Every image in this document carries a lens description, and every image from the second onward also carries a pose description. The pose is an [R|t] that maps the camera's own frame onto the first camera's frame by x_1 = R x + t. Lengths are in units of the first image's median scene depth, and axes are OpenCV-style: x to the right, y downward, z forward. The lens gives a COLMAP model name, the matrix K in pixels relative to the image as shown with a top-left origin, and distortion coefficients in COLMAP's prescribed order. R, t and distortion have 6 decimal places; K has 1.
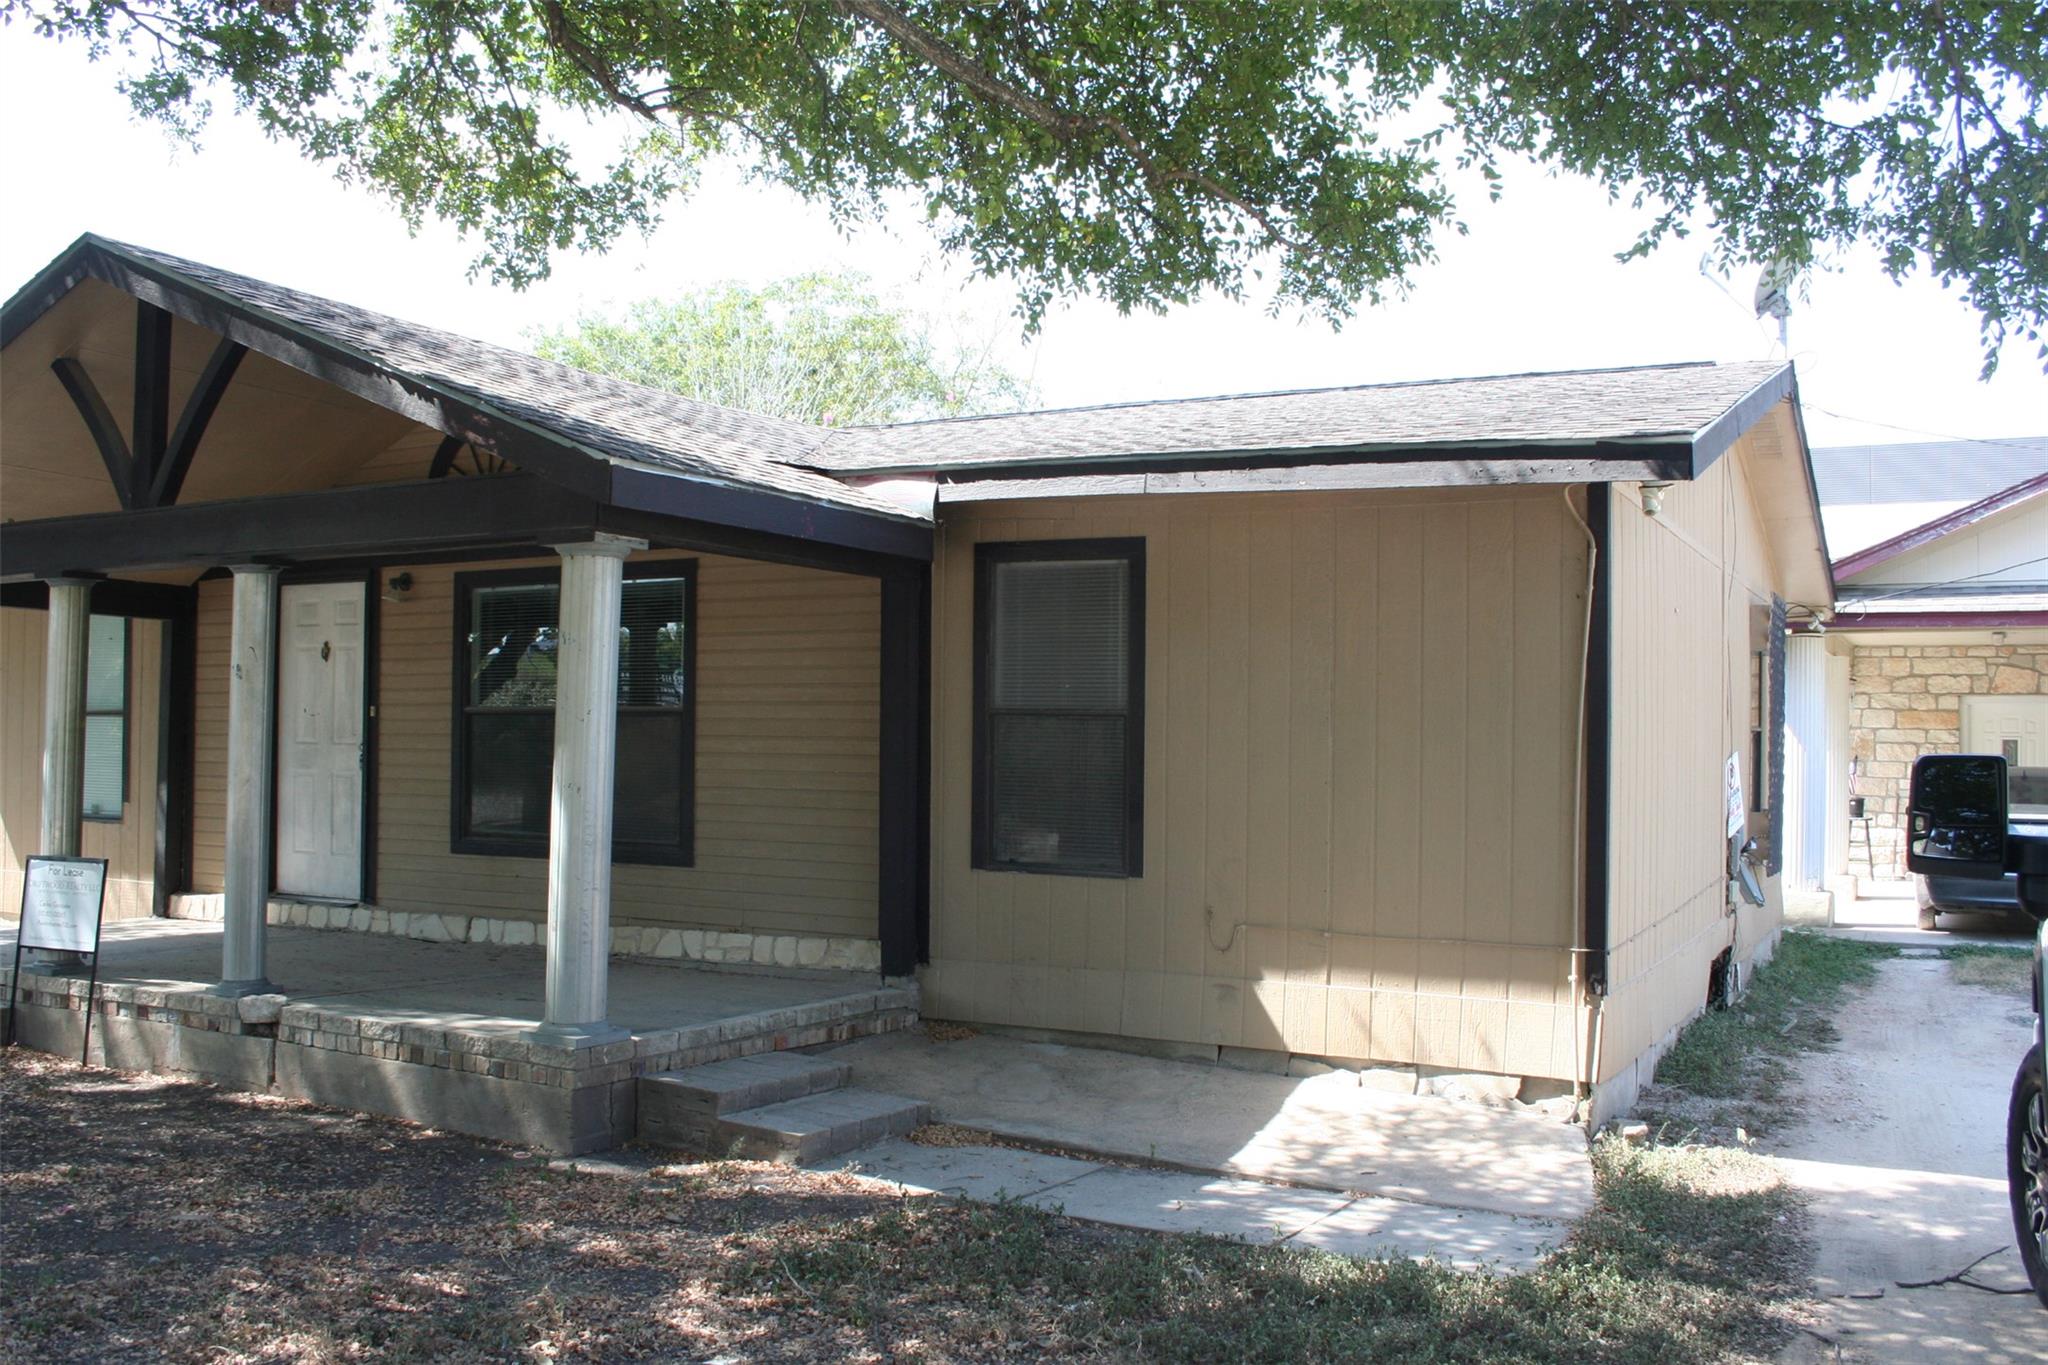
lens RADIAL K [[1762.0, 0, 1018.0], [0, 1762.0, 696.2], [0, 0, 1]] dist [-0.161207, 0.134470]
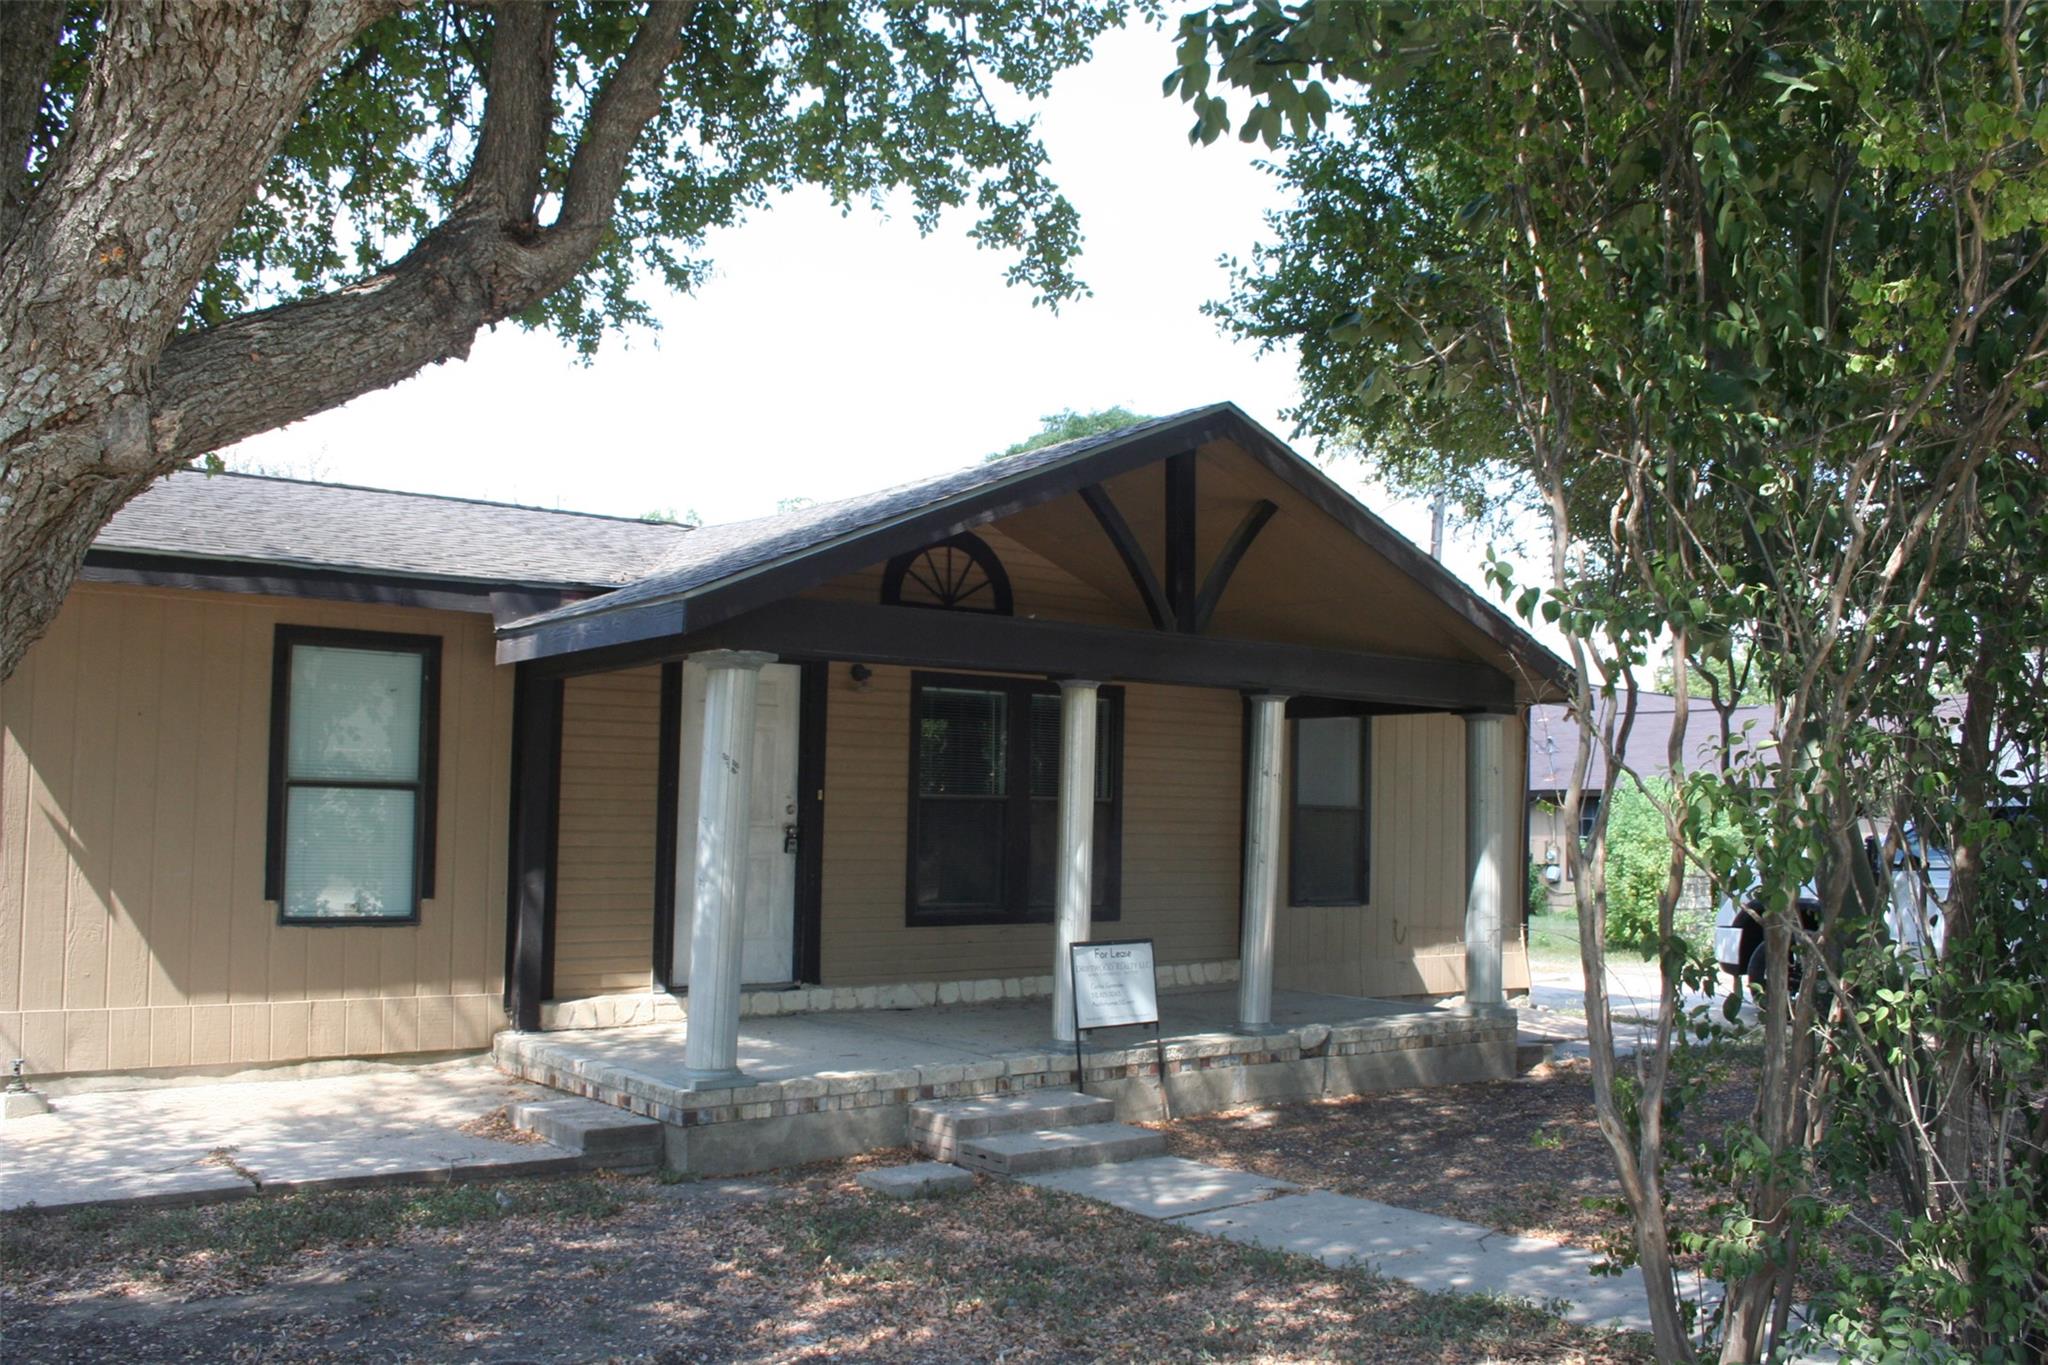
lens RADIAL K [[1762.0, 0, 1018.0], [0, 1762.0, 696.2], [0, 0, 1]] dist [-0.161207, 0.134470]
pose [[0.430005, 0.059378, 0.900872, -1.589753], [-0.039998, 0.998108, -0.046695, -0.006825], [-0.901940, -0.015954, 0.431566, 0.562360]]
